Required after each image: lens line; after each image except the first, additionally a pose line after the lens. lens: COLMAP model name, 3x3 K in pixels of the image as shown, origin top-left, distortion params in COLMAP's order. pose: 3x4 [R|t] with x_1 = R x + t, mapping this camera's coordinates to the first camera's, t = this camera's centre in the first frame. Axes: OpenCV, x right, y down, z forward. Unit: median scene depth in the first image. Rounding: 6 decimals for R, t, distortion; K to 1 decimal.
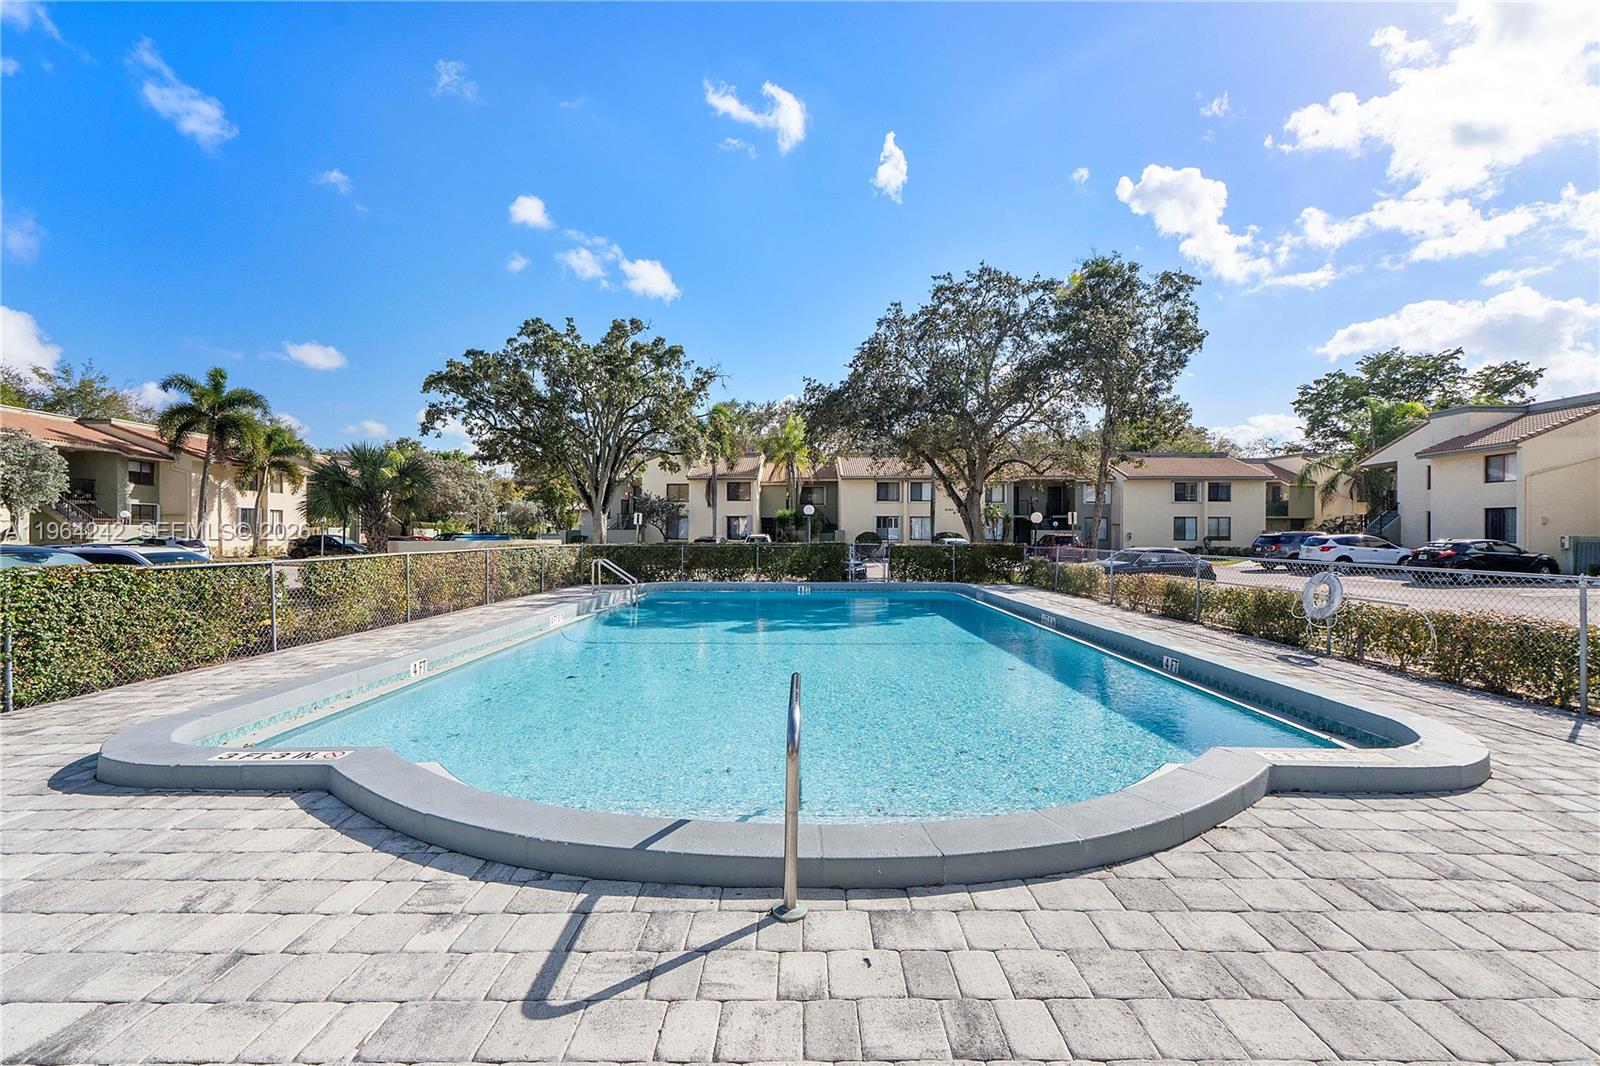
lens RADIAL K [[681.0, 0, 805.6], [0, 681.0, 530.0], [0, 0, 1]] dist [-0.005721, -0.000411]
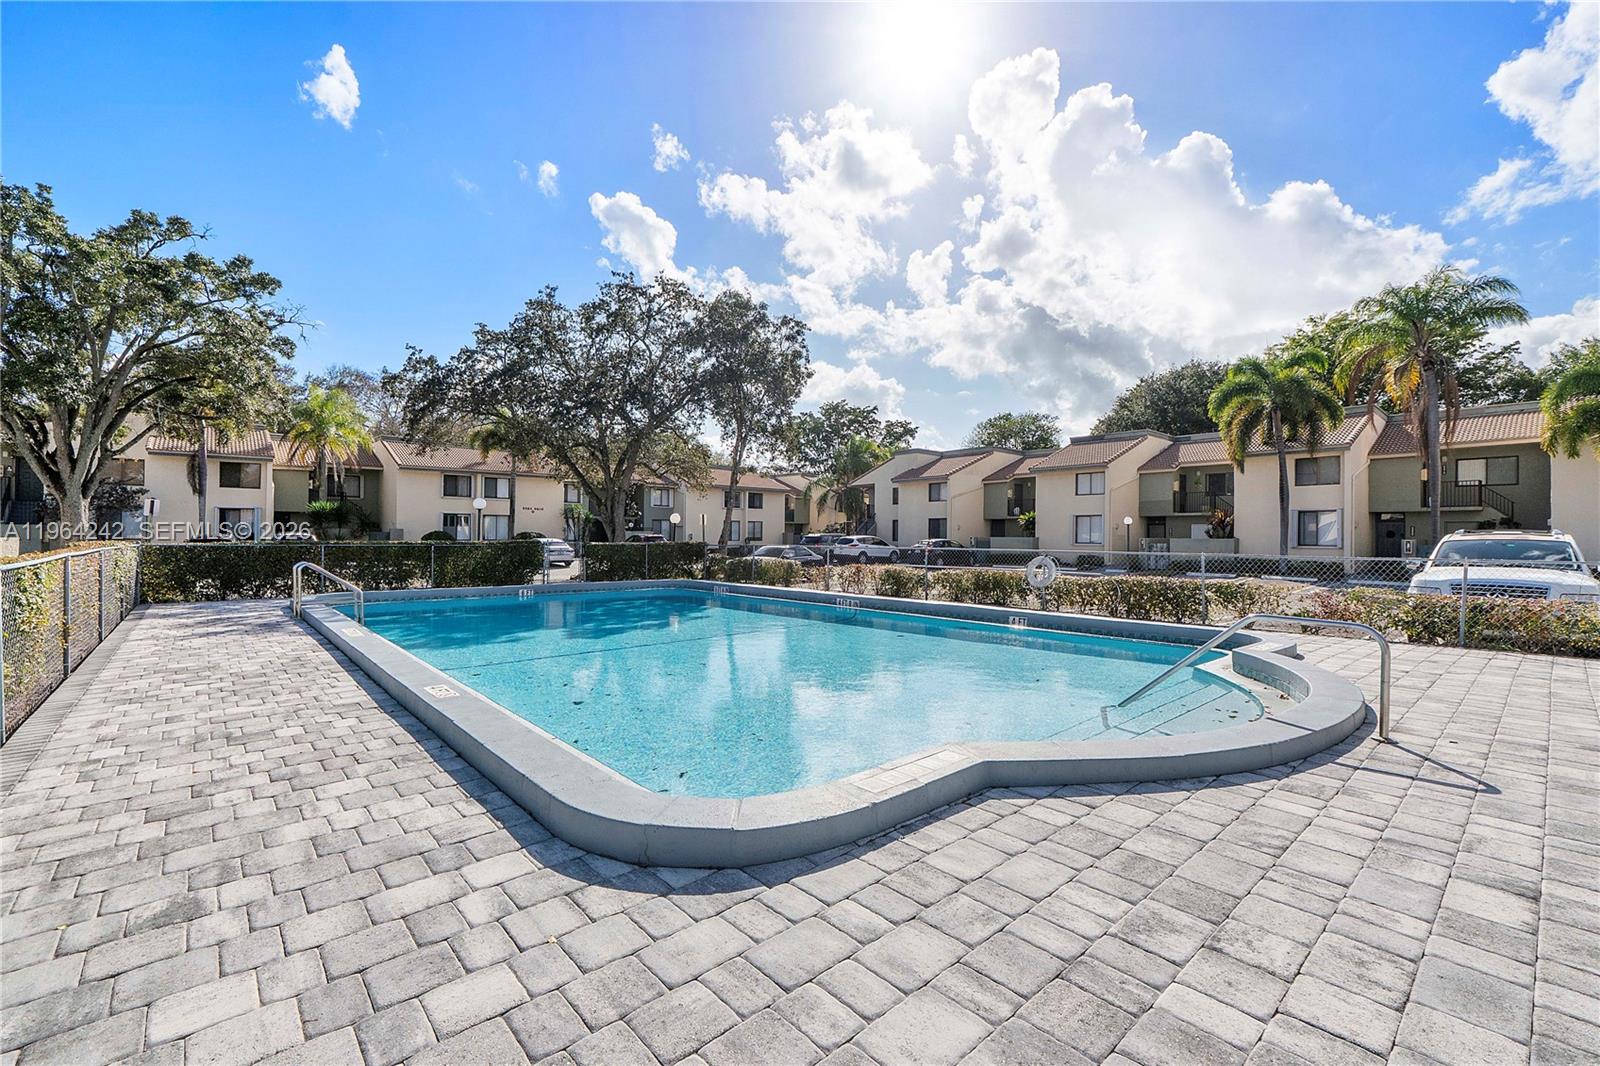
lens RADIAL K [[679.4, 0, 798.1], [0, 679.4, 537.6], [0, 0, 1]] dist [-0.009126, -0.000386]
pose [[0.752897, 0.003167, 0.658130, -0.187002], [-0.008495, 0.999952, 0.004907, 0.004351], [-0.658083, -0.009285, 0.752888, 0.057637]]
